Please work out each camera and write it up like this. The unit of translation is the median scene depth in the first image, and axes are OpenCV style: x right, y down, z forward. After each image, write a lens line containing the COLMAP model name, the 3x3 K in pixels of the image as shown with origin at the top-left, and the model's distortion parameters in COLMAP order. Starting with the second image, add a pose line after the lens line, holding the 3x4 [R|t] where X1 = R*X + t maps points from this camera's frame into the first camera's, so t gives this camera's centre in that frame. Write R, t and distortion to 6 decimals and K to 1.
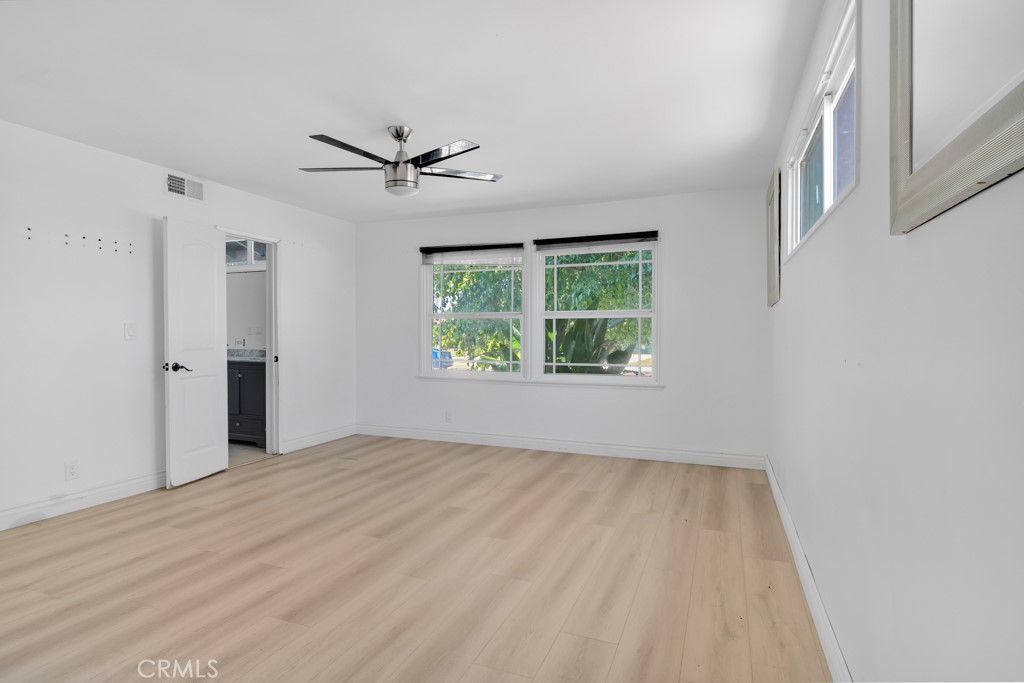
lens RADIAL K [[526.6, 0, 521.3], [0, 526.6, 334.0], [0, 0, 1]] dist [0.000071, -0.000279]
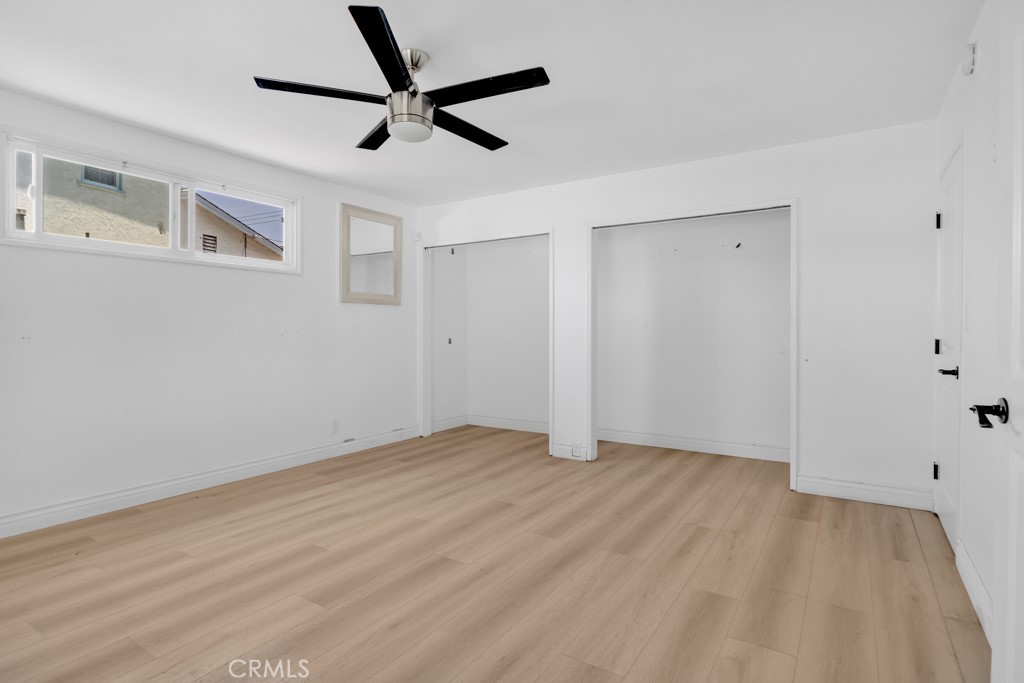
lens RADIAL K [[526.6, 0, 521.3], [0, 526.6, 334.0], [0, 0, 1]] dist [0.000071, -0.000279]
pose [[-0.982357, 0.000449, 0.187013, -0.589956], [0.001980, 0.999966, 0.007999, 0.014287], [-0.187003, 0.008228, -0.982325, 1.937567]]
